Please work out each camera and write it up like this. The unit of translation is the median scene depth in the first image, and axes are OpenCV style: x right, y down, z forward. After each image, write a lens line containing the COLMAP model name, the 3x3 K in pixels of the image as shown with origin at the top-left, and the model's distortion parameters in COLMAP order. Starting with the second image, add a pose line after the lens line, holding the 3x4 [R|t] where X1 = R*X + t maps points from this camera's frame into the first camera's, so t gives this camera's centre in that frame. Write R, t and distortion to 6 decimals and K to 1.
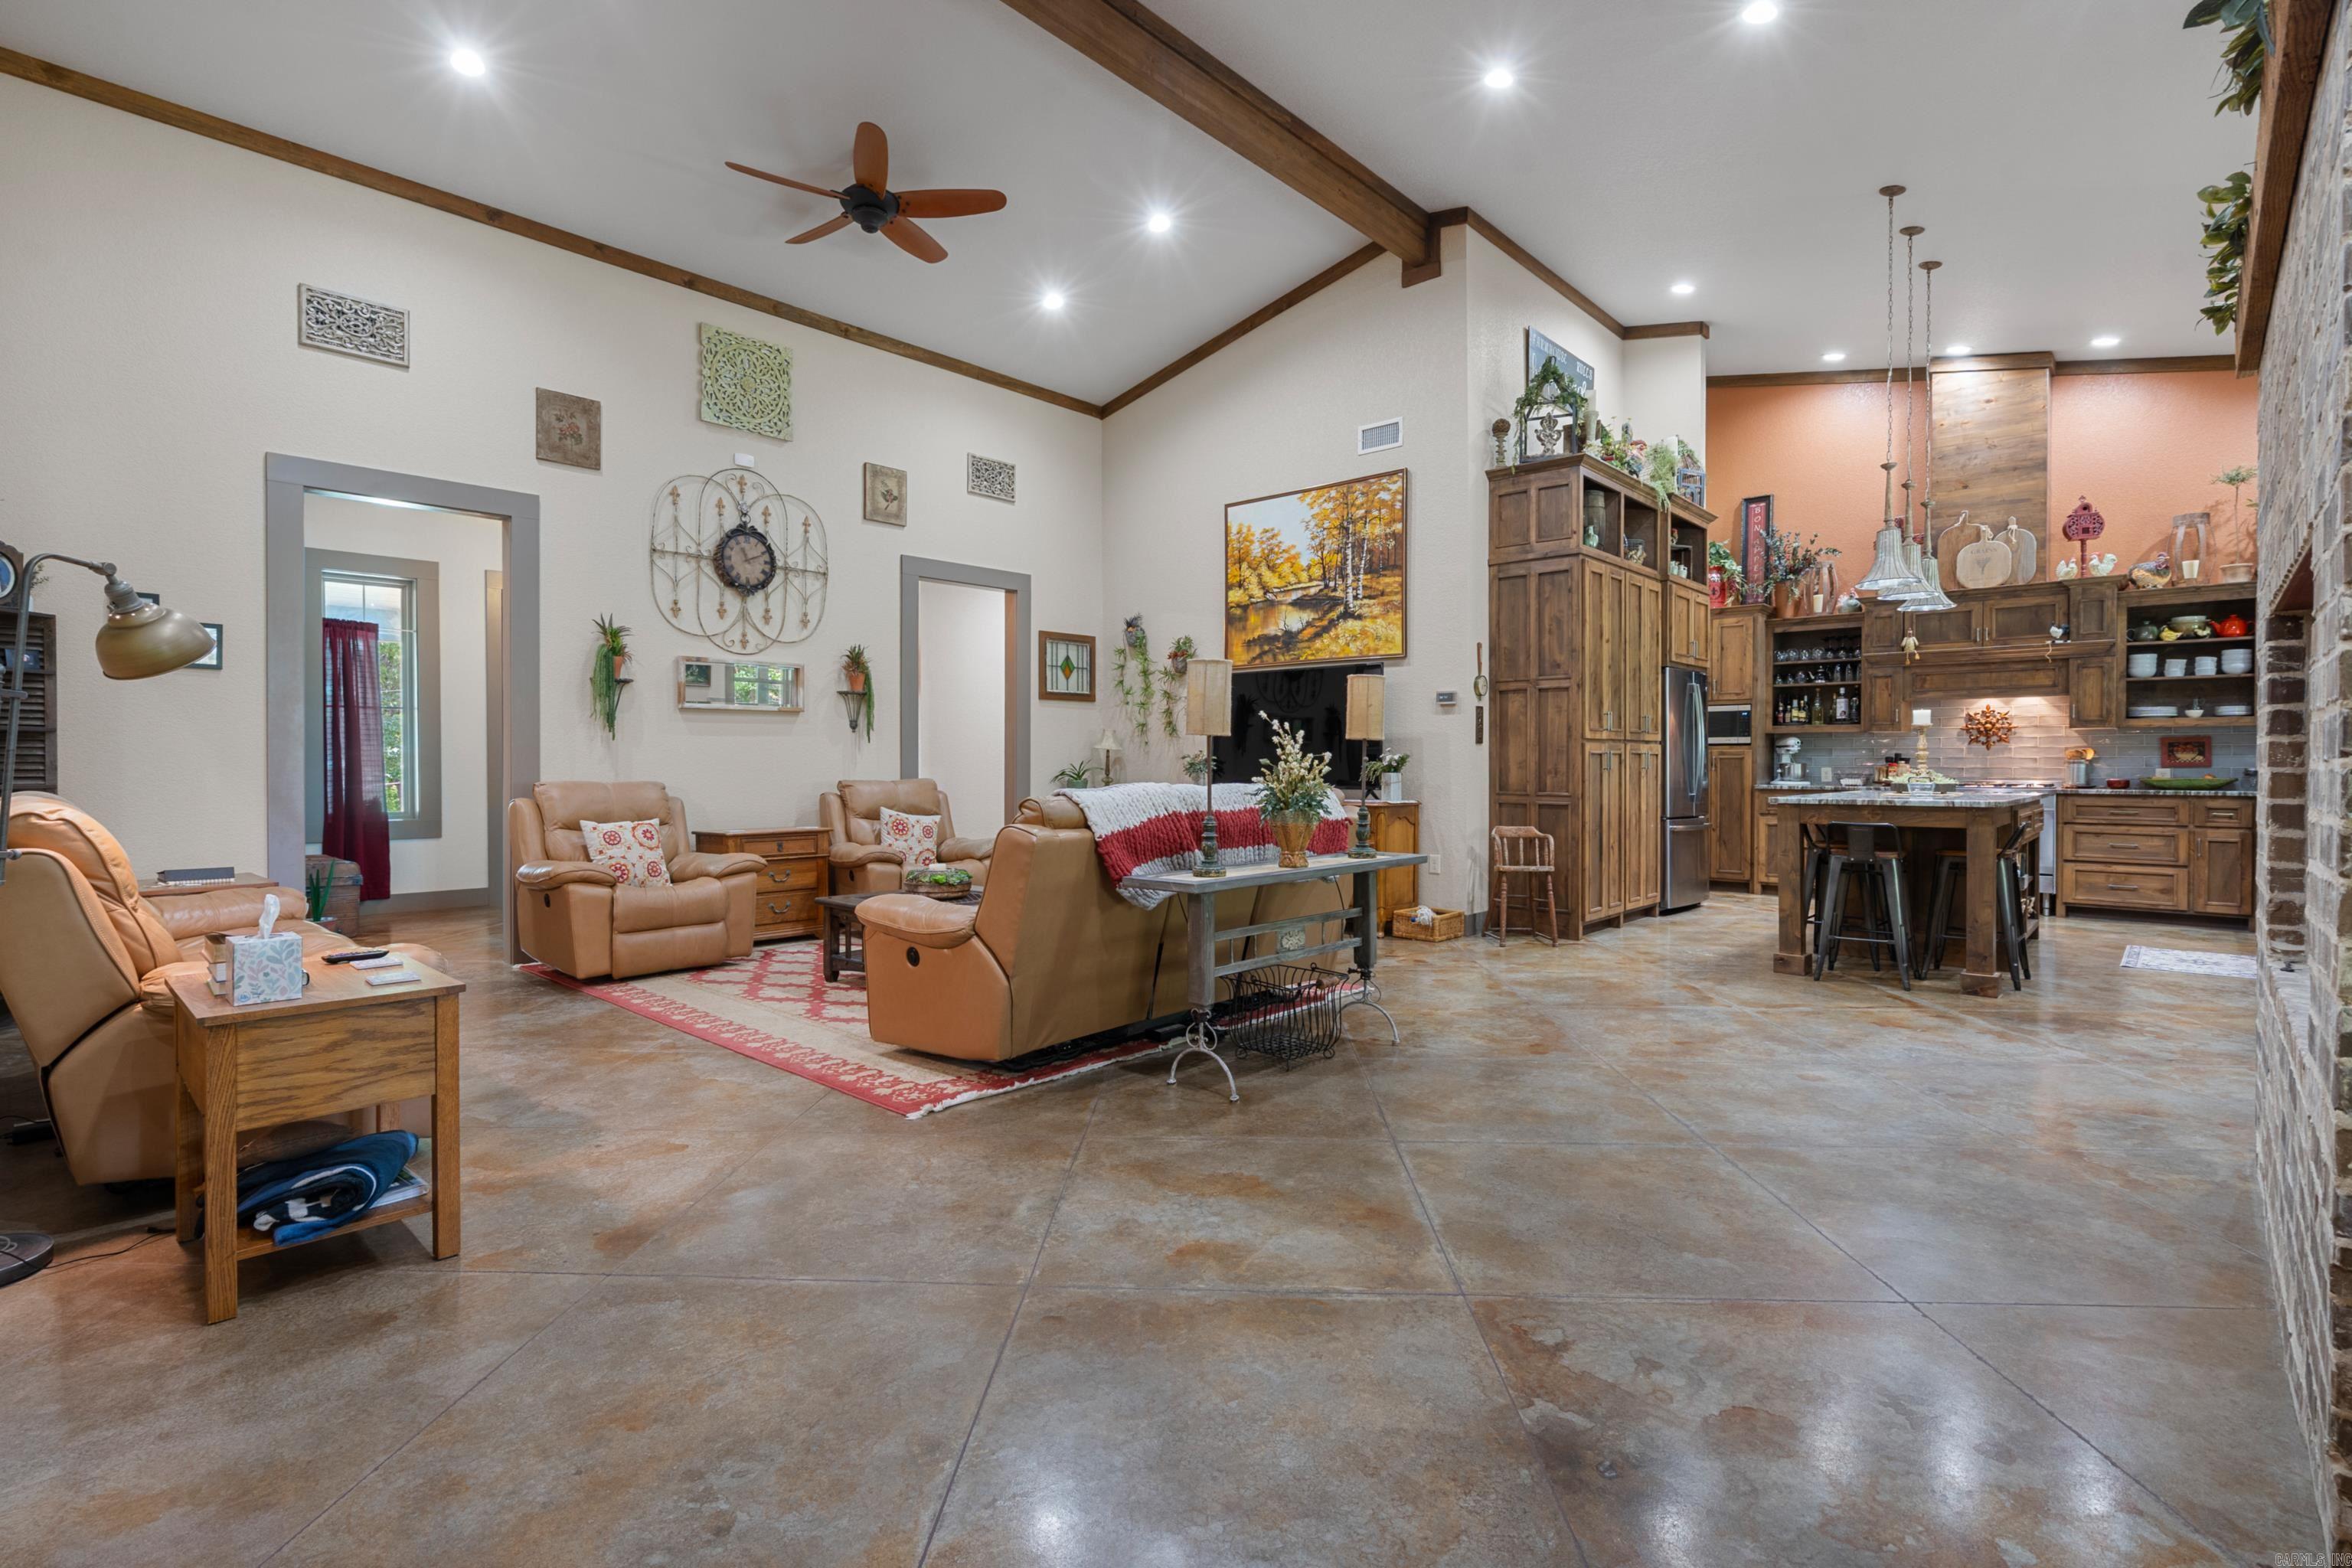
lens RADIAL K [[1080.2, 0, 1178.2], [0, 1080.2, 762.6], [0, 0, 1]] dist [-0.007124, 0.003601]
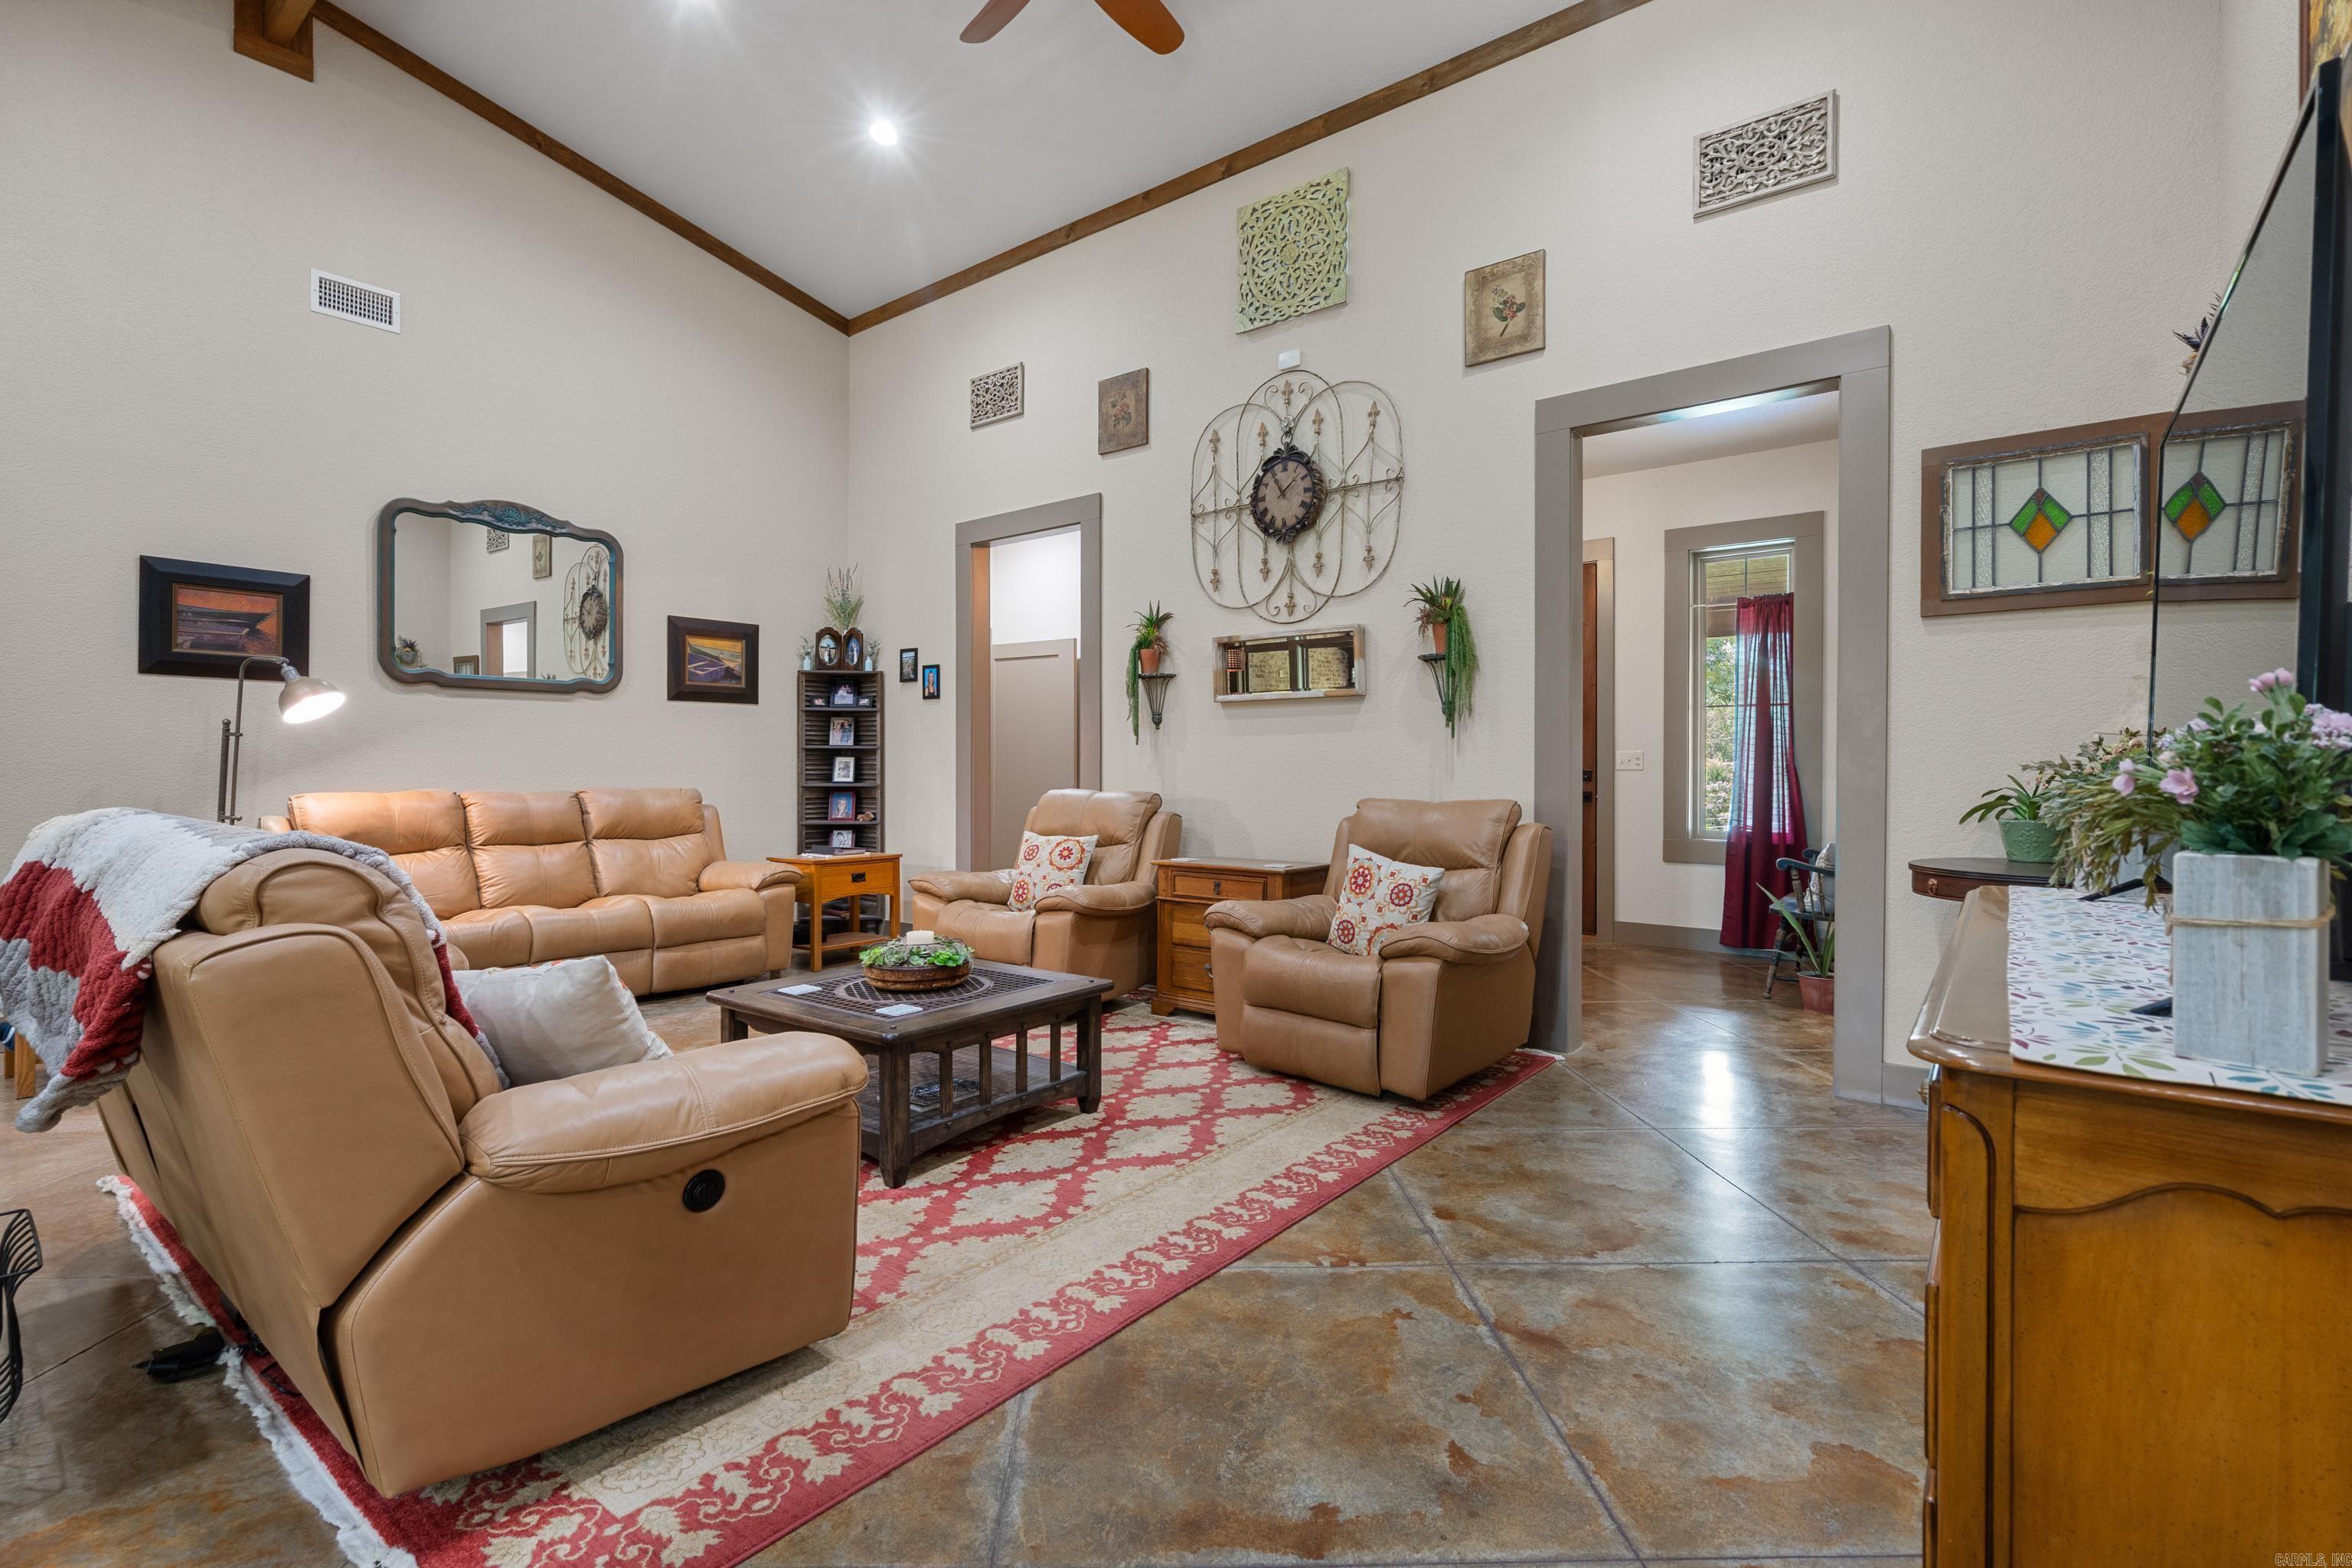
lens RADIAL K [[1080.2, 0, 1184.9], [0, 1080.2, 776.9], [0, 0, 1]] dist [-0.007124, 0.003601]
pose [[0.074928, 0.008485, -0.997153, 0.327029], [-0.000573, 0.999964, 0.008466, -0.001197], [0.997189, -0.000063, 0.074930, 0.863634]]
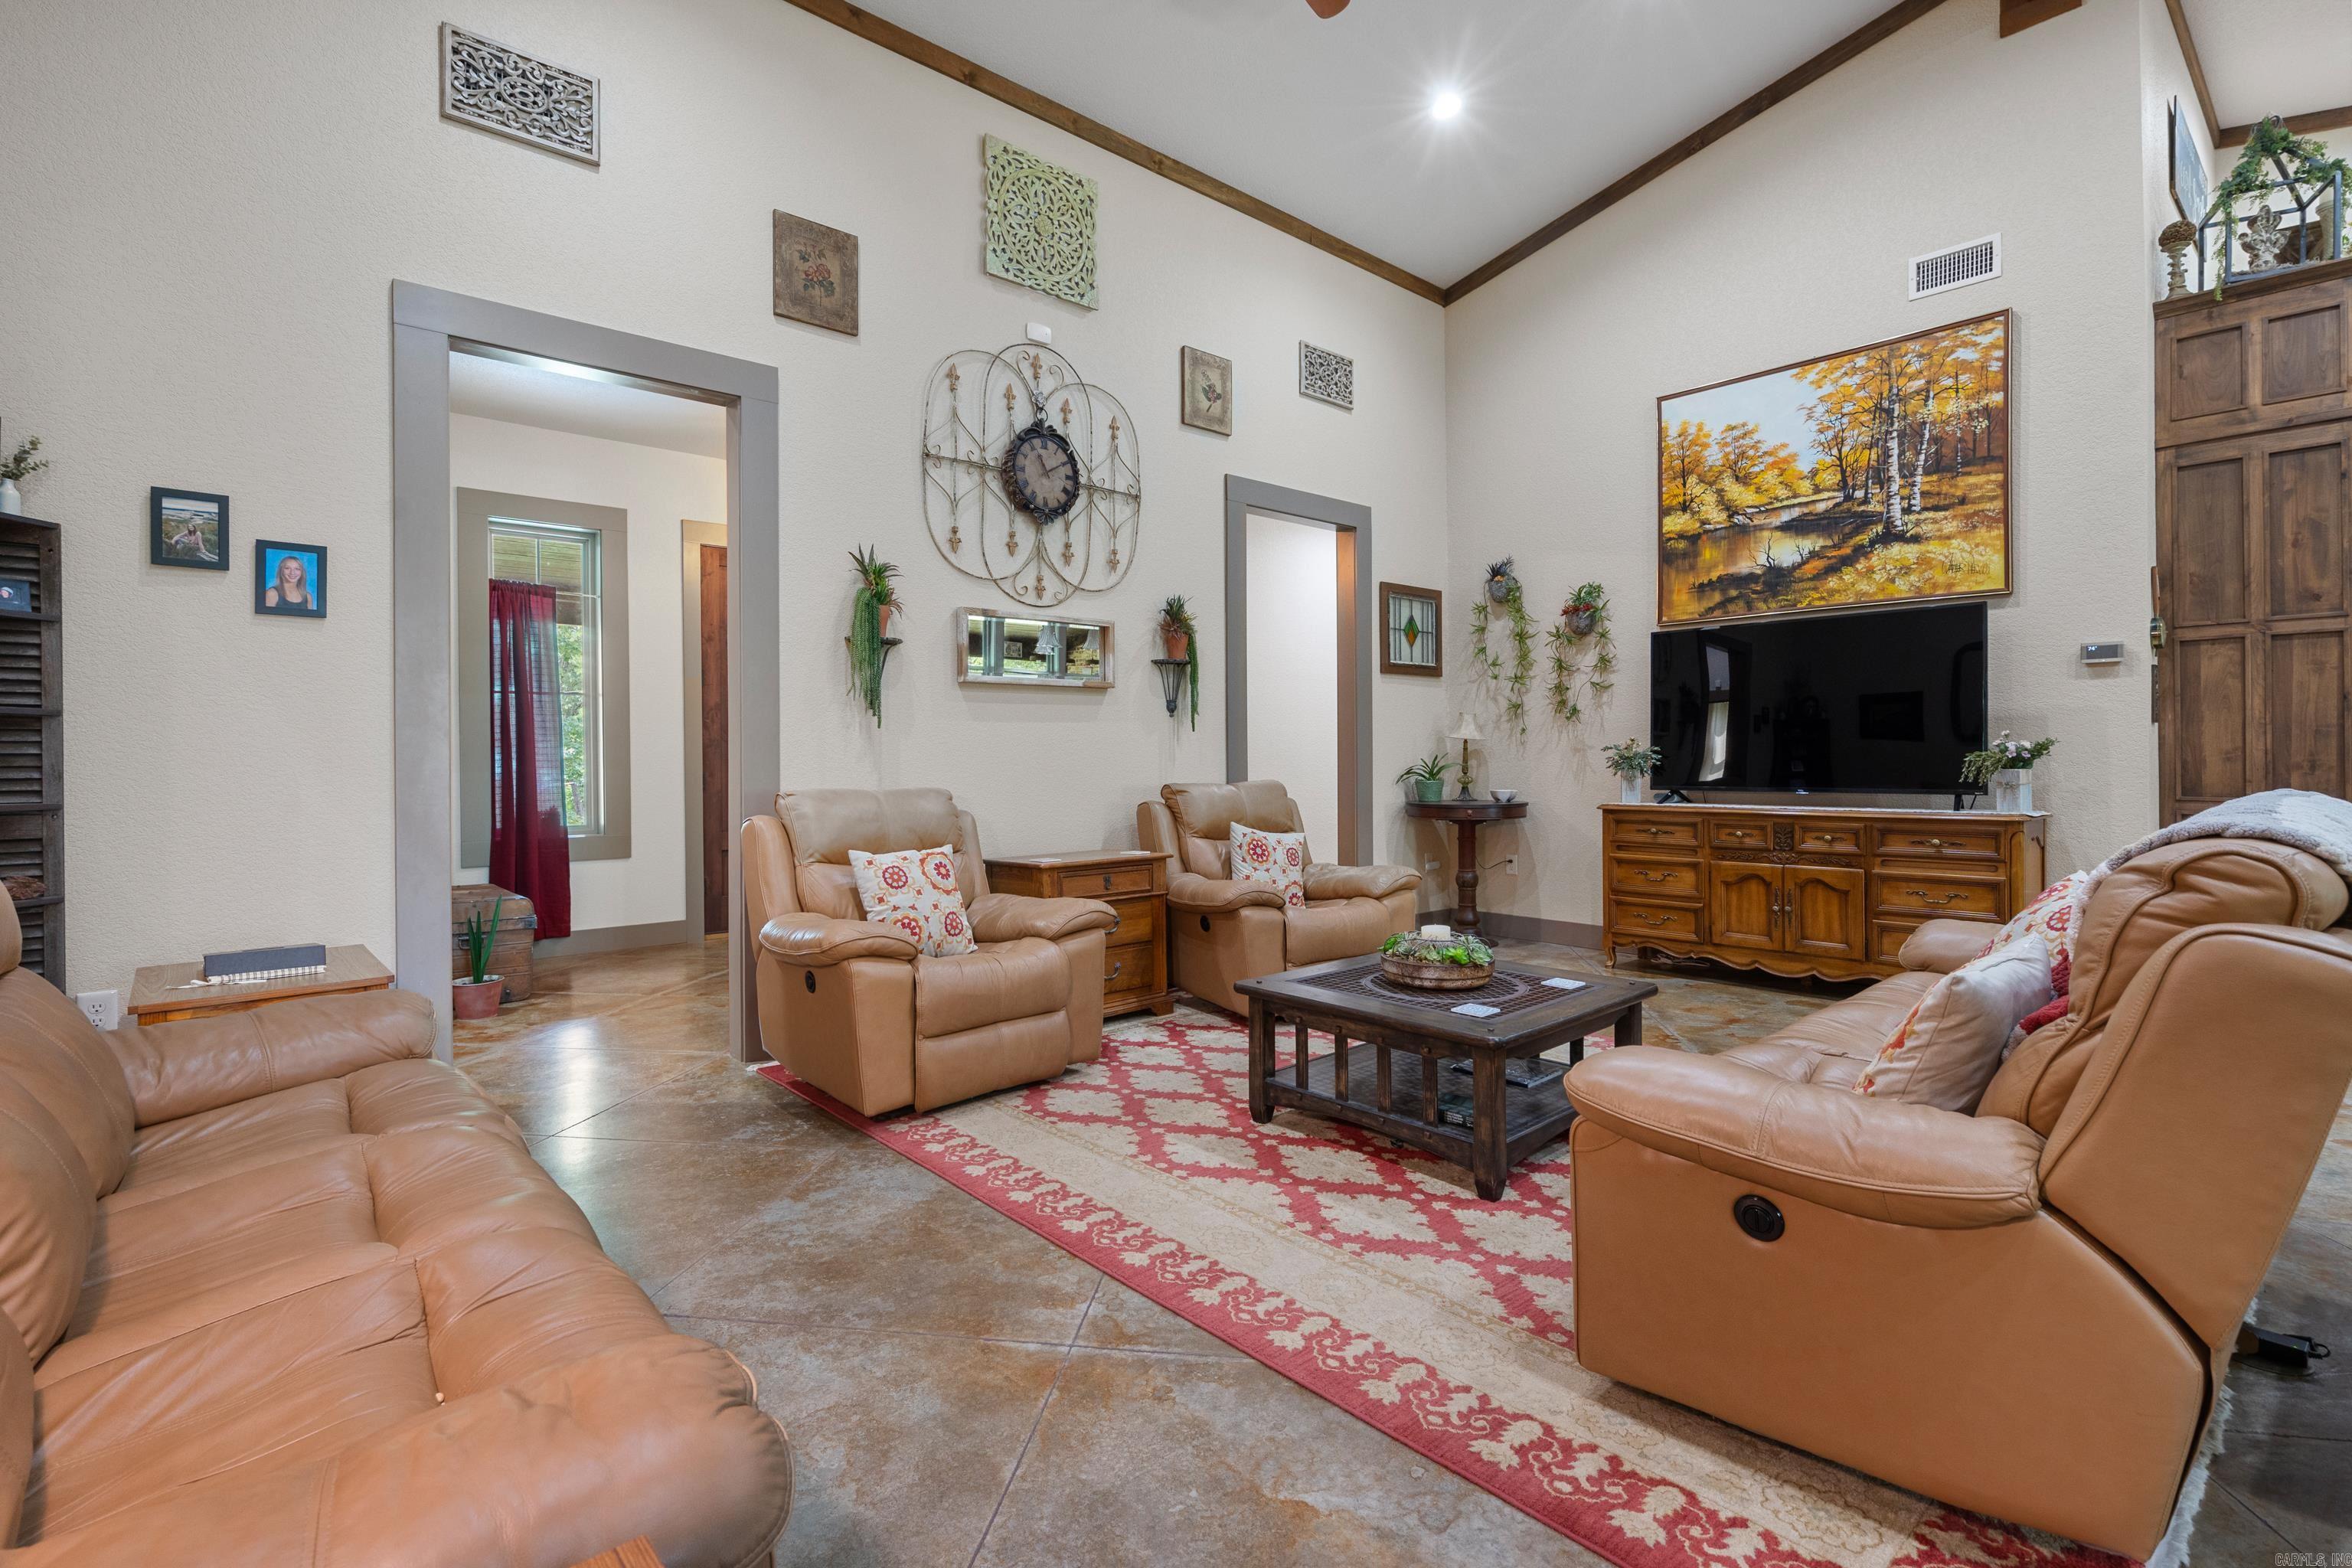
lens RADIAL K [[1080.2, 0, 1198.2], [0, 1080.2, 750.9], [0, 0, 1]] dist [-0.007124, 0.003601]
pose [[0.994959, -0.007216, -0.100025, -0.226698], [0.006505, 0.999951, -0.007441, 0.000125], [0.100073, 0.006753, 0.994957, 0.303466]]
